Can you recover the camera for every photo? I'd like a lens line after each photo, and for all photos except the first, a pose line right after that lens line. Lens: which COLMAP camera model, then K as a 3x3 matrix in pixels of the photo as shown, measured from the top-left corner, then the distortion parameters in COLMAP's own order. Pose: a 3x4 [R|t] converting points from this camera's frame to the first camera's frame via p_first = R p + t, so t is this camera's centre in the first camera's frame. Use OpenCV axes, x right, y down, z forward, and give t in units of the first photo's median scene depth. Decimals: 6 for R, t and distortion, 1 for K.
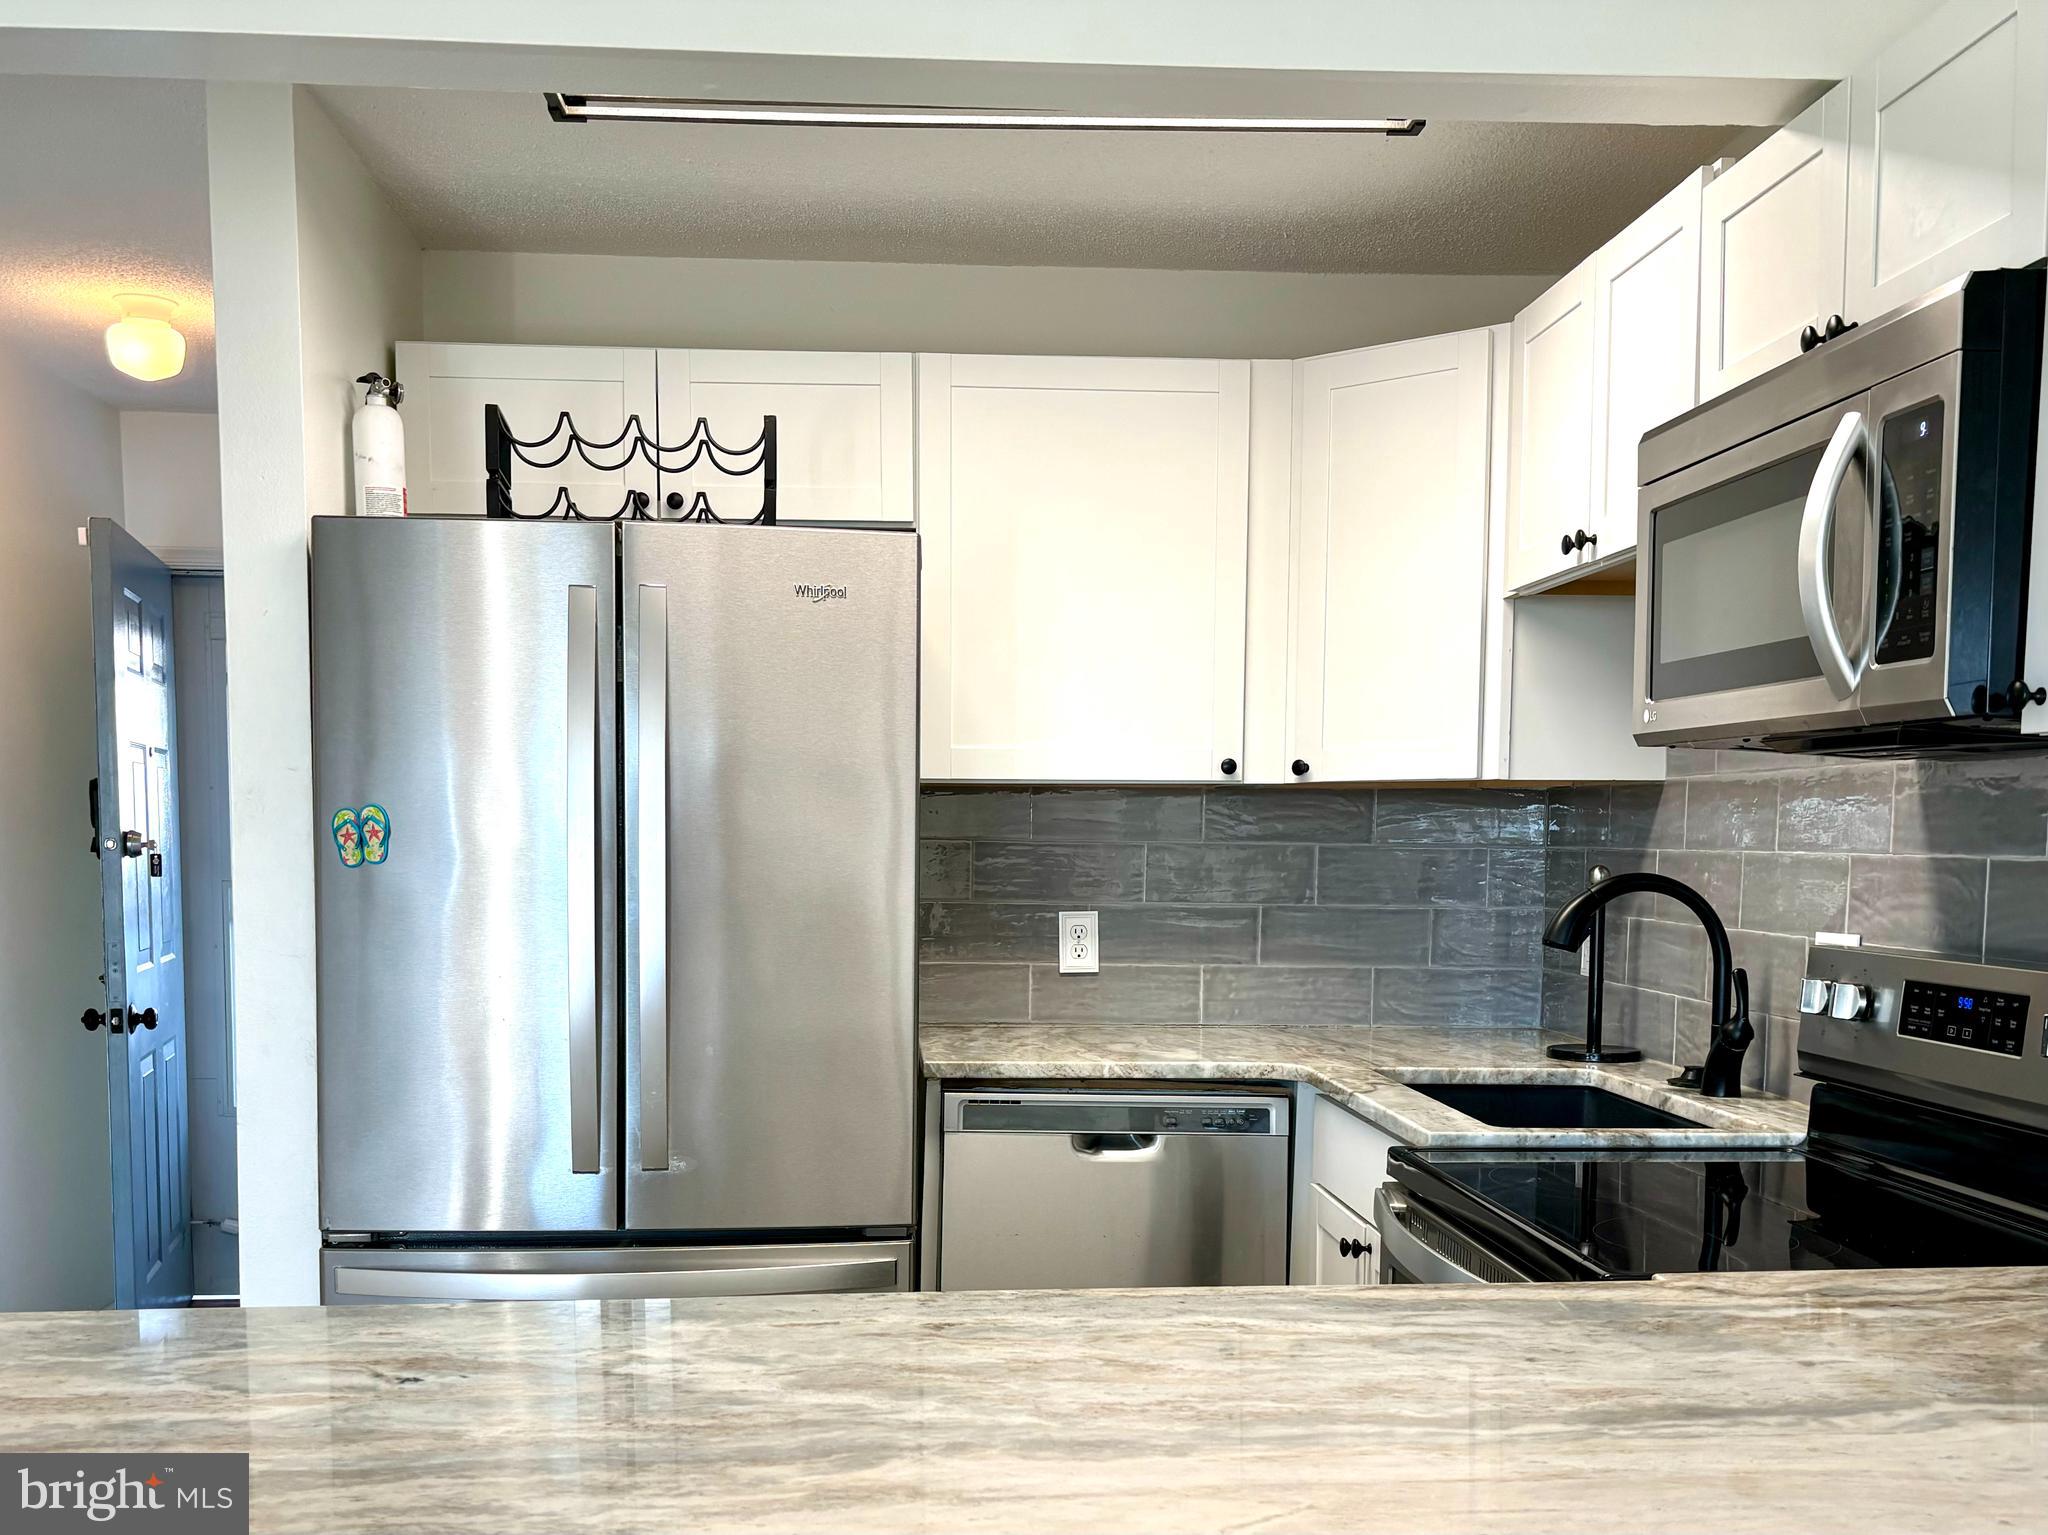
lens RADIAL K [[1982.3, 0, 1035.5], [0, 1982.3, 990.6], [0, 0, 1]] dist [0.040347, 0.000000]
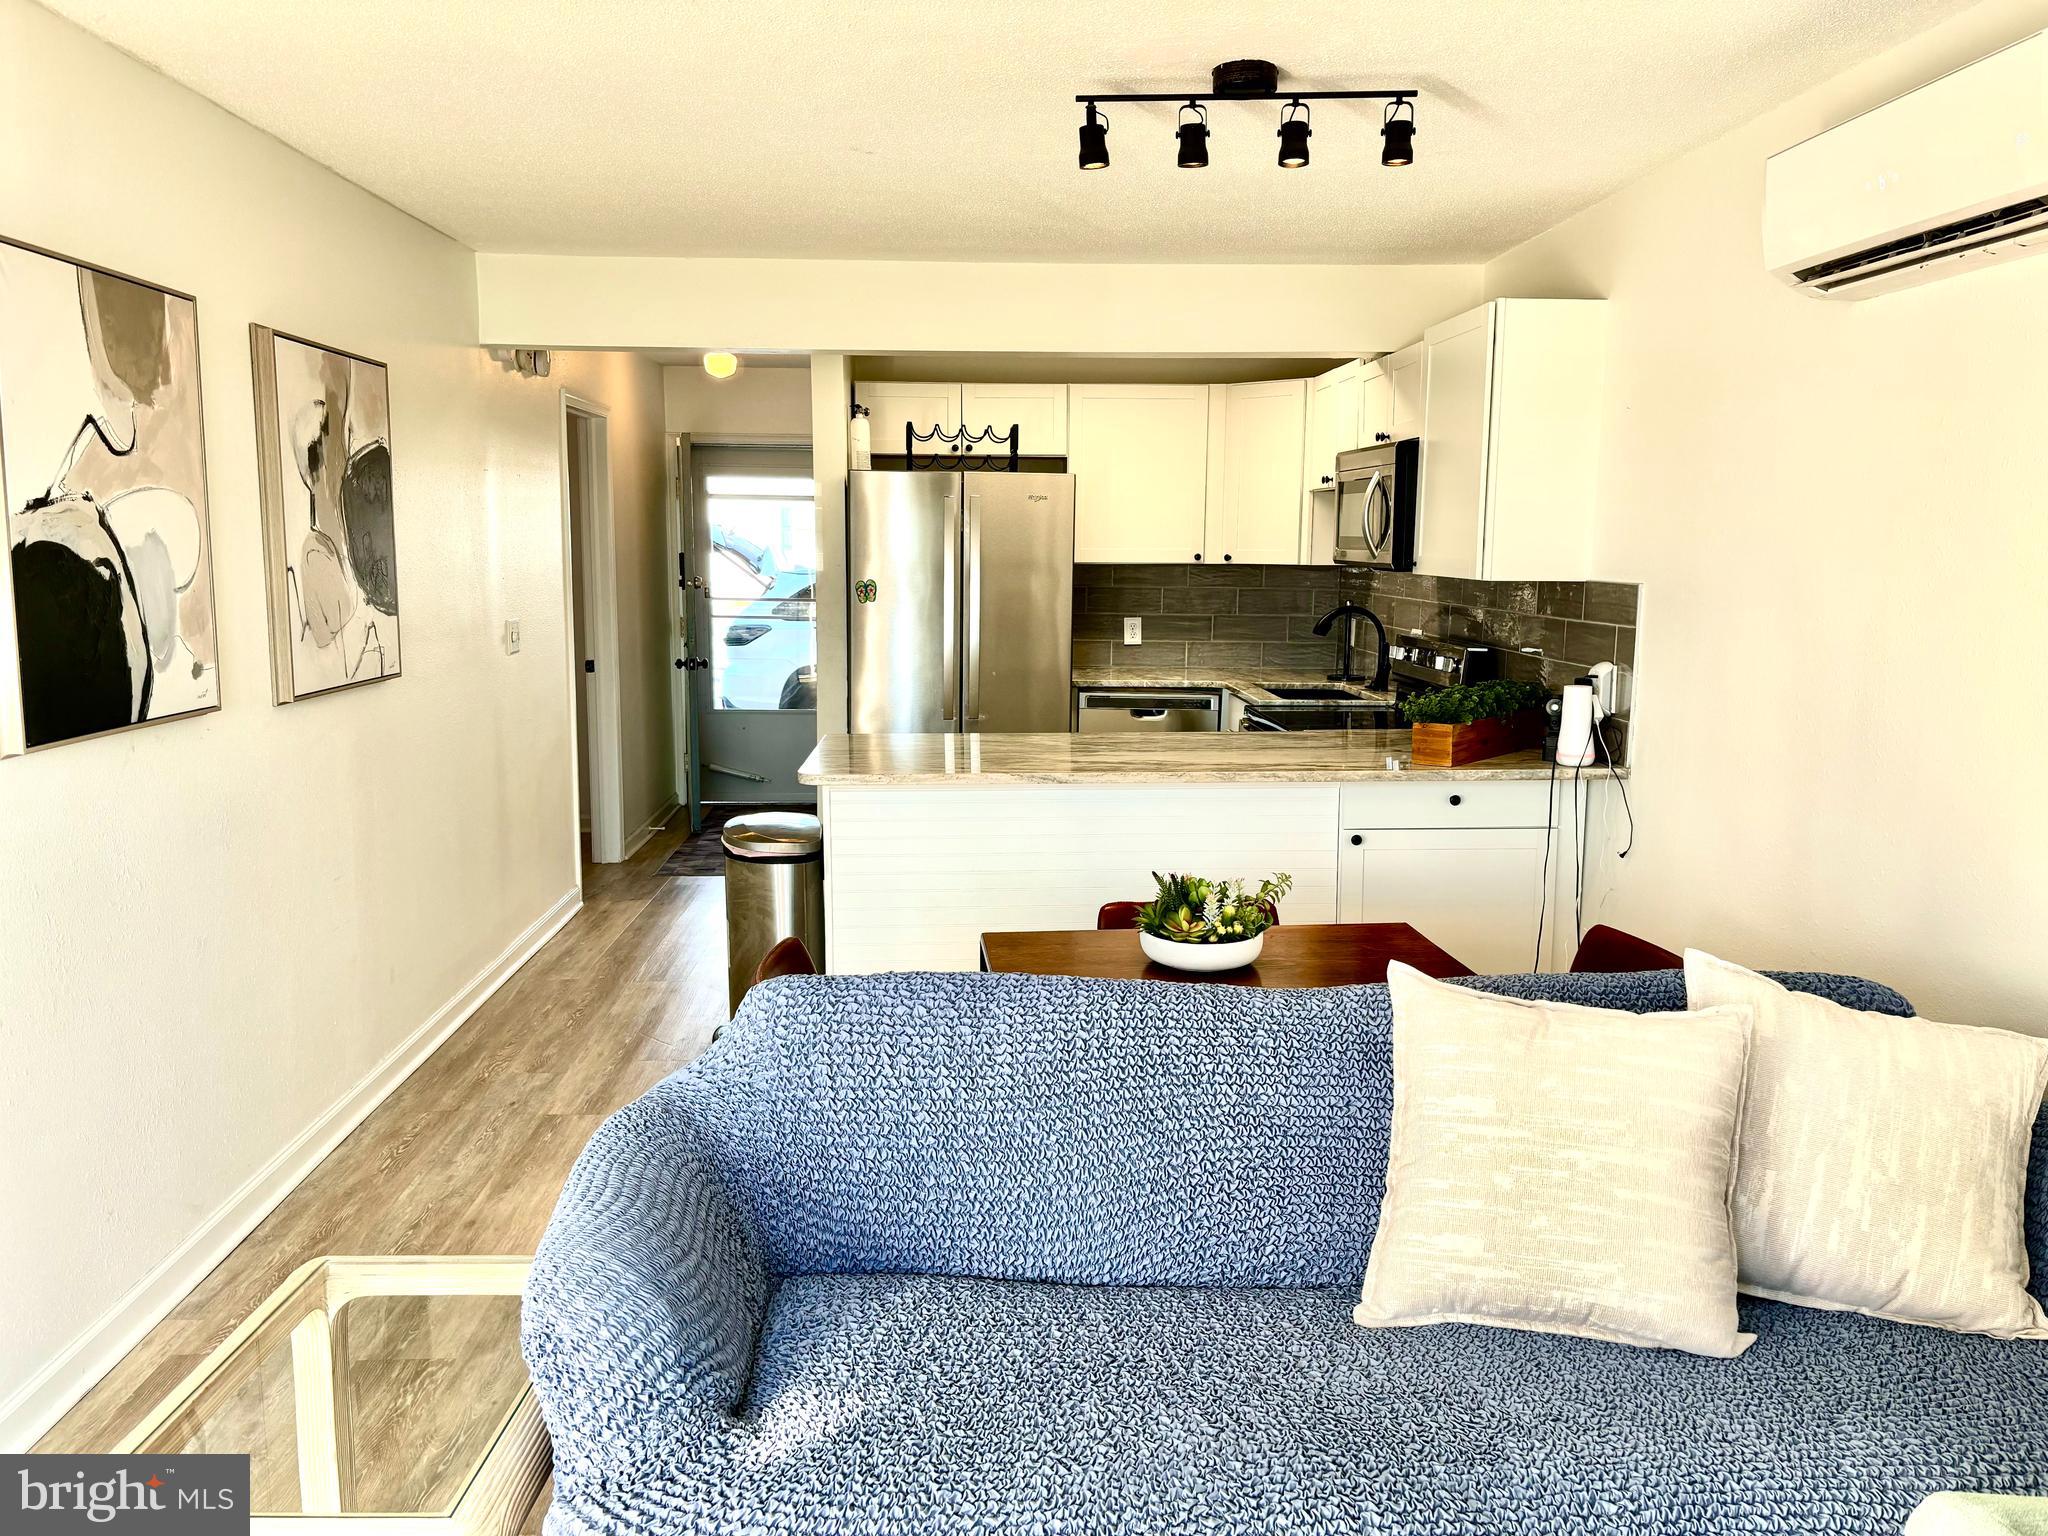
lens RADIAL K [[1530.1, 0, 1028.7], [0, 1530.1, 776.8], [0, 0, 1]] dist [0.044247, -0.039678]
pose [[0.999324, 0.006156, -0.036244, -0.043956], [-0.003424, 0.997180, 0.074975, 0.014963], [0.036604, -0.074800, 0.996527, -1.028703]]
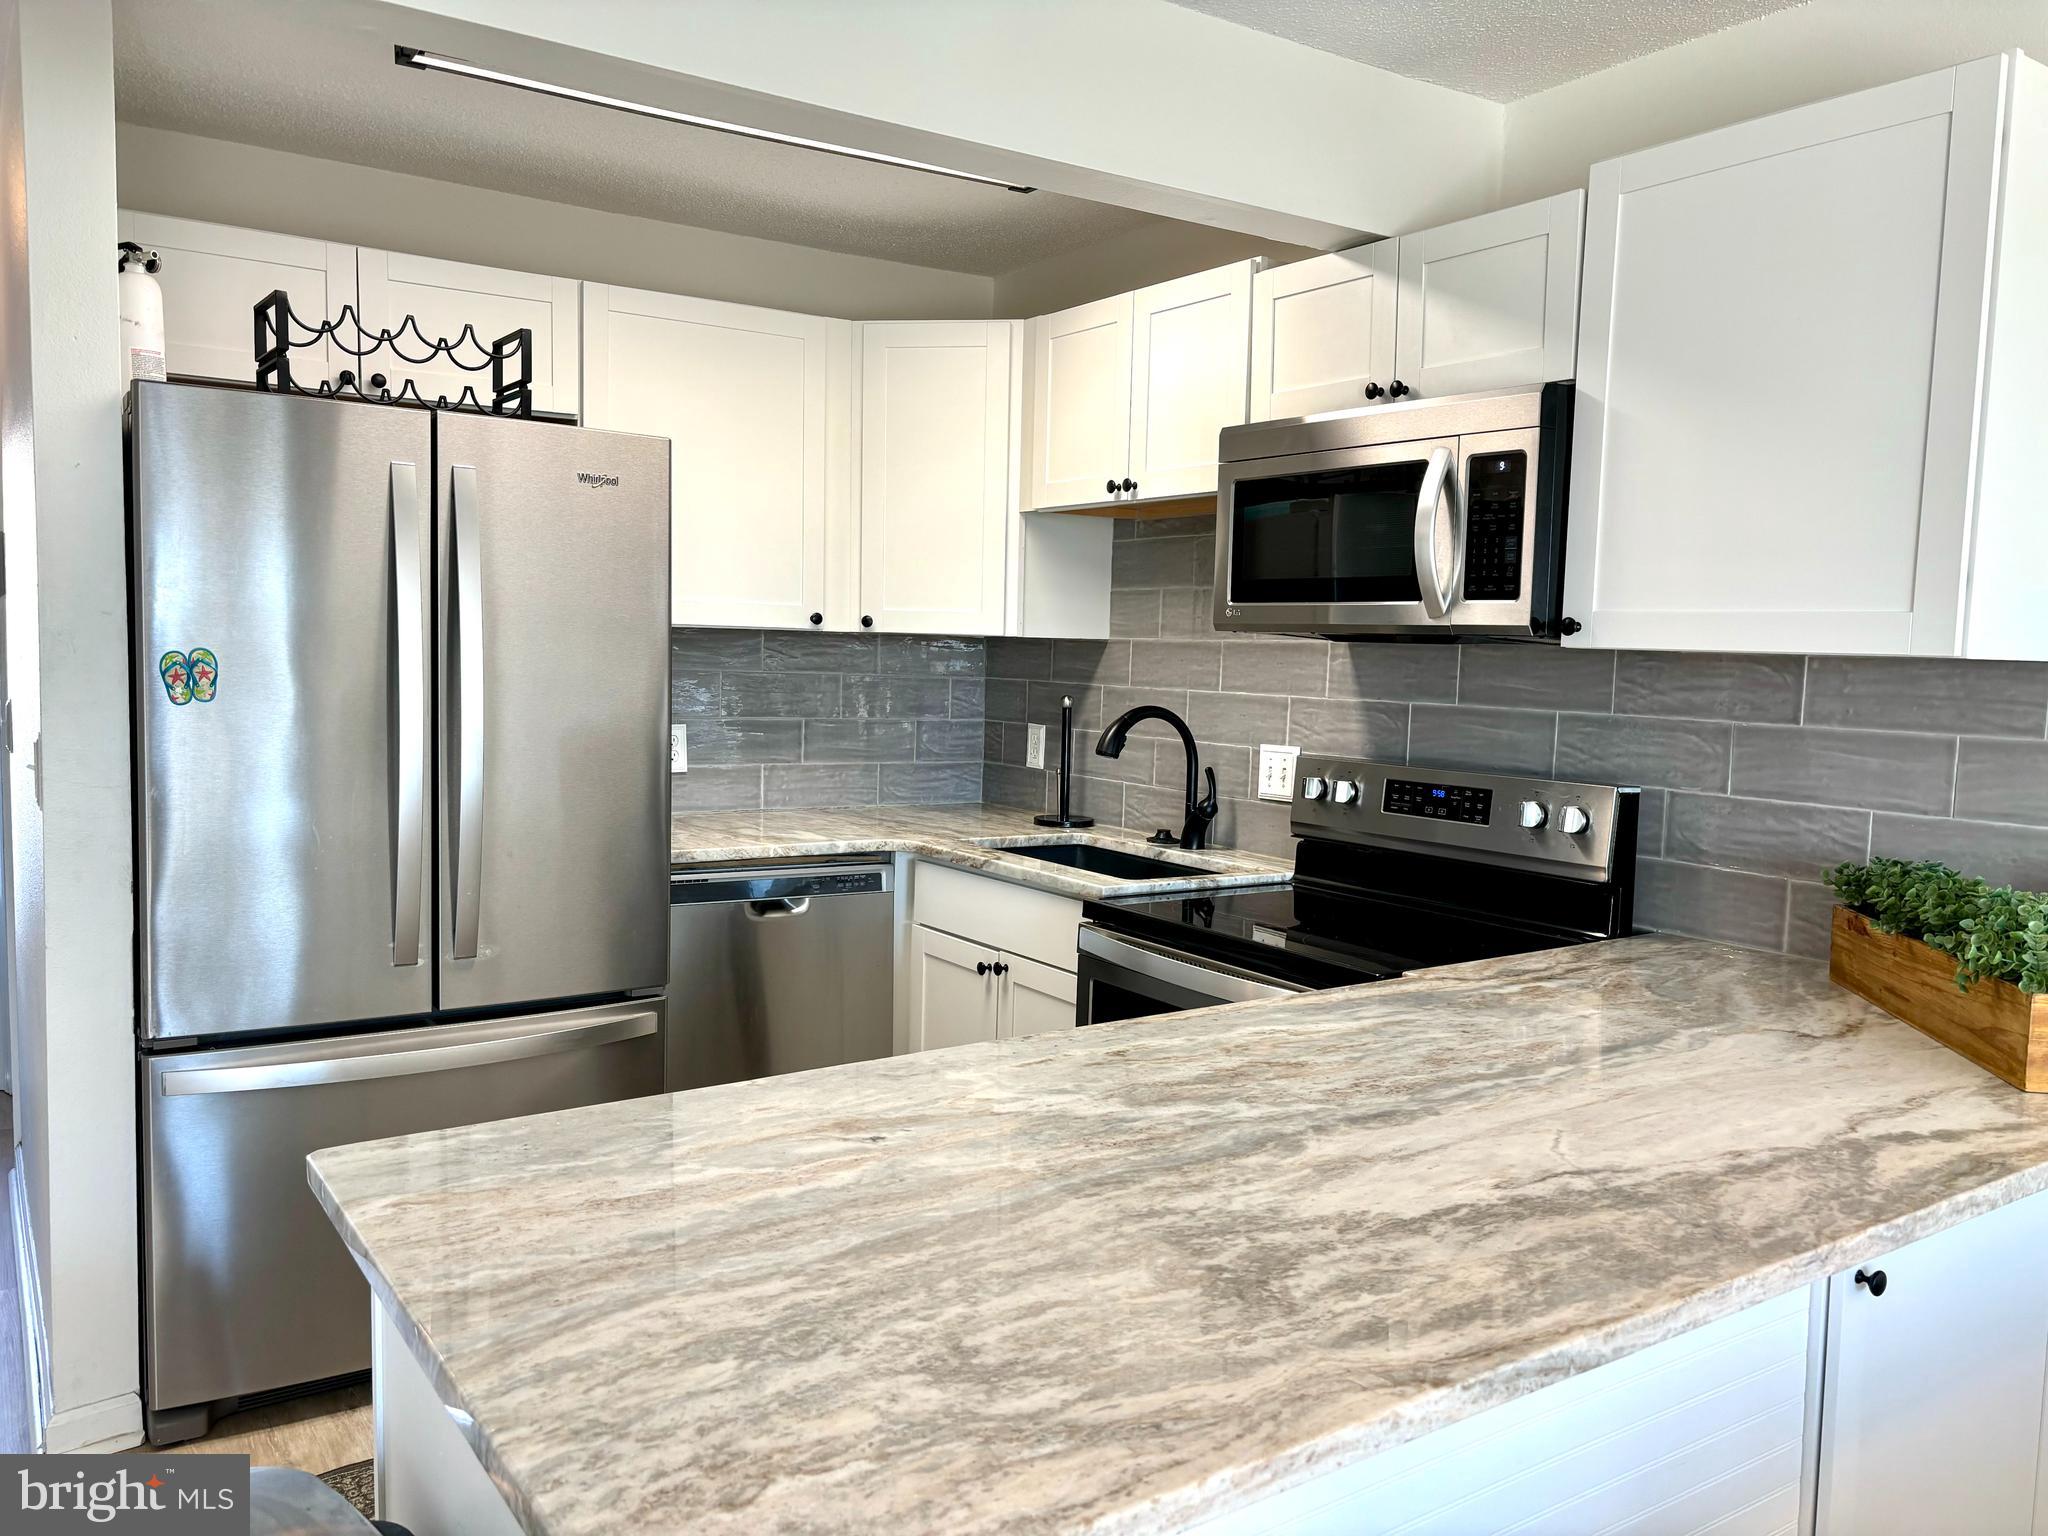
lens RADIAL K [[1530.1, 0, 1028.3], [0, 1530.1, 775.5], [0, 0, 1]] dist [0.044247, -0.039678]
pose [[0.868559, -0.027112, 0.494844, -0.353773], [0.018956, 0.999589, 0.021494, -0.032075], [-0.495224, -0.009288, 0.868716, 0.033555]]
